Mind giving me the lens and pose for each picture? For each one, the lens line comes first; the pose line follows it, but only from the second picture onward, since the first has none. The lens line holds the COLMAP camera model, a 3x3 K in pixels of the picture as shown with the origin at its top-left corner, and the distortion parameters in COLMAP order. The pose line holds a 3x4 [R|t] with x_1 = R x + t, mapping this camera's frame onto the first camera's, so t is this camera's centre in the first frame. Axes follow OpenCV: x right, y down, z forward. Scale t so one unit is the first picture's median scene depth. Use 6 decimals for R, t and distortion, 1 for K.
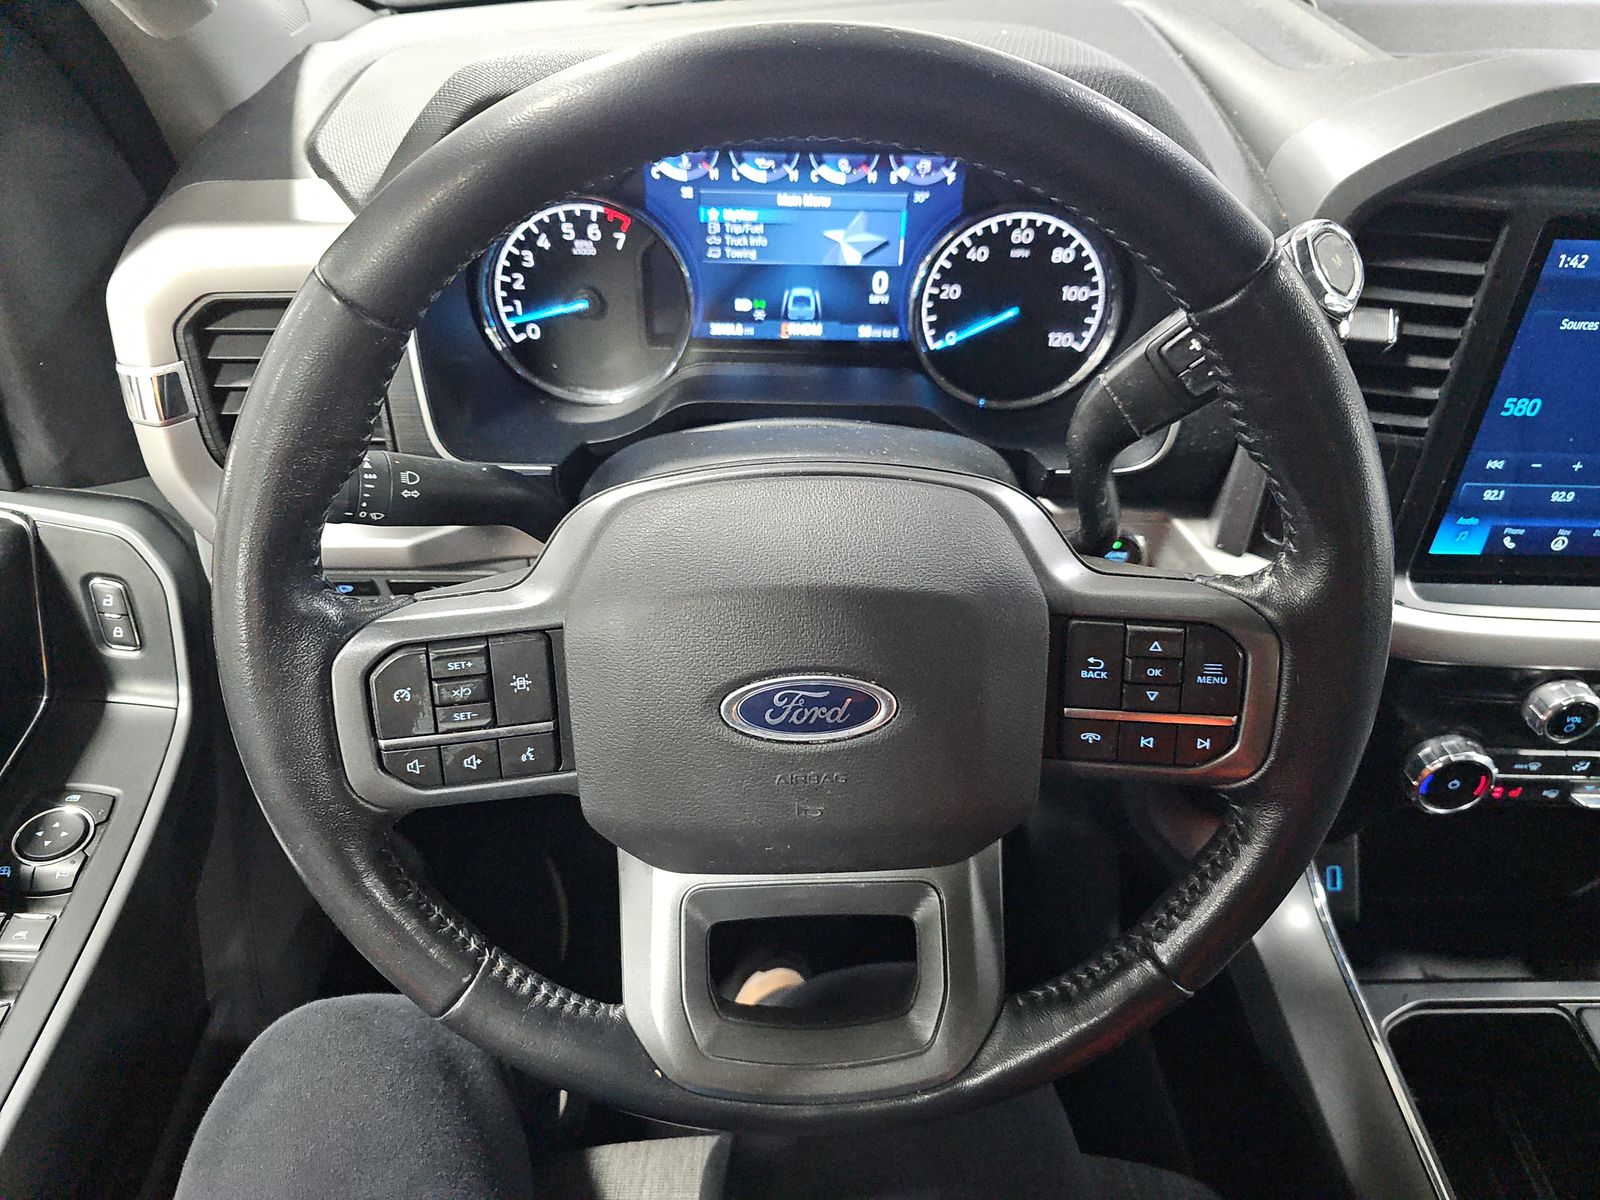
lens RADIAL K [[1128.6, 0, 800.0], [0, 1128.6, 600.0], [0, 0, 1]] dist [0.051252, -0.064250]
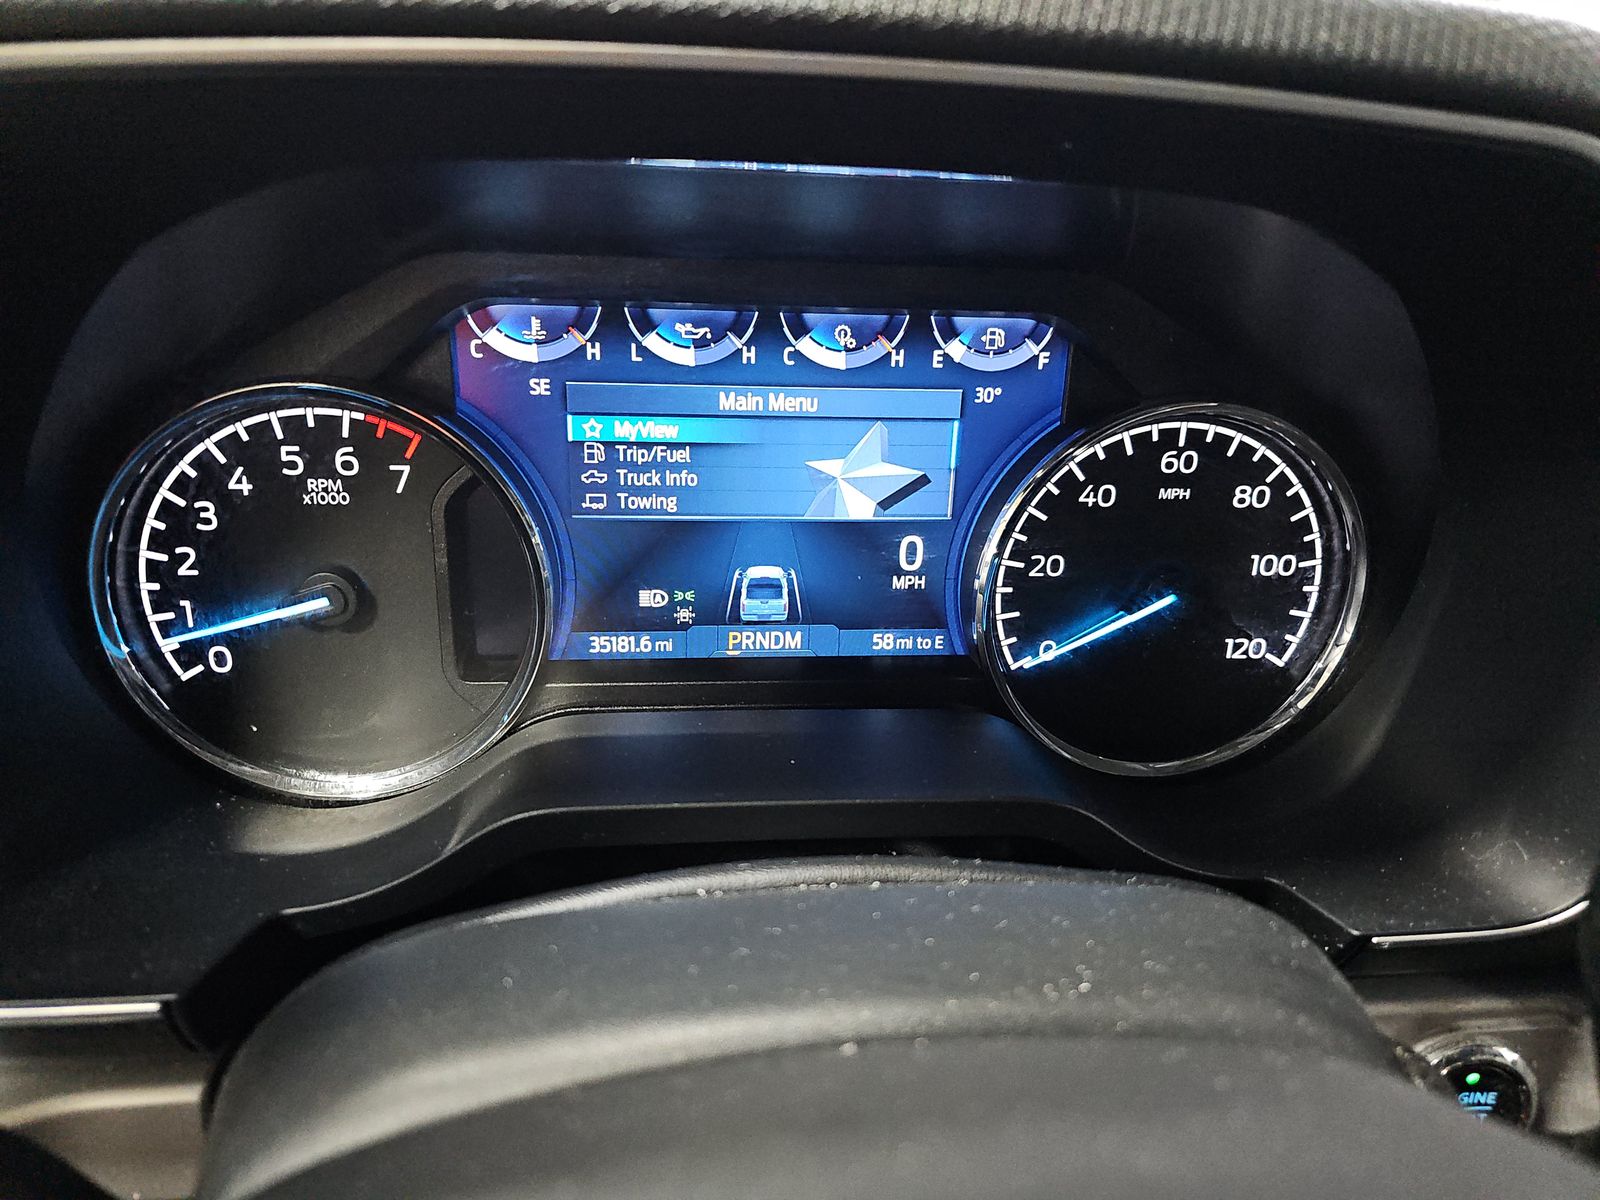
lens RADIAL K [[1128.6, 0, 800.0], [0, 1128.6, 600.0], [0, 0, 1]] dist [0.051252, -0.064250]
pose [[0.996647, -0.021346, 0.078986, -0.024358], [0.041222, 0.964896, -0.259377, -0.125258], [-0.070677, 0.261764, 0.962541, 0.508795]]
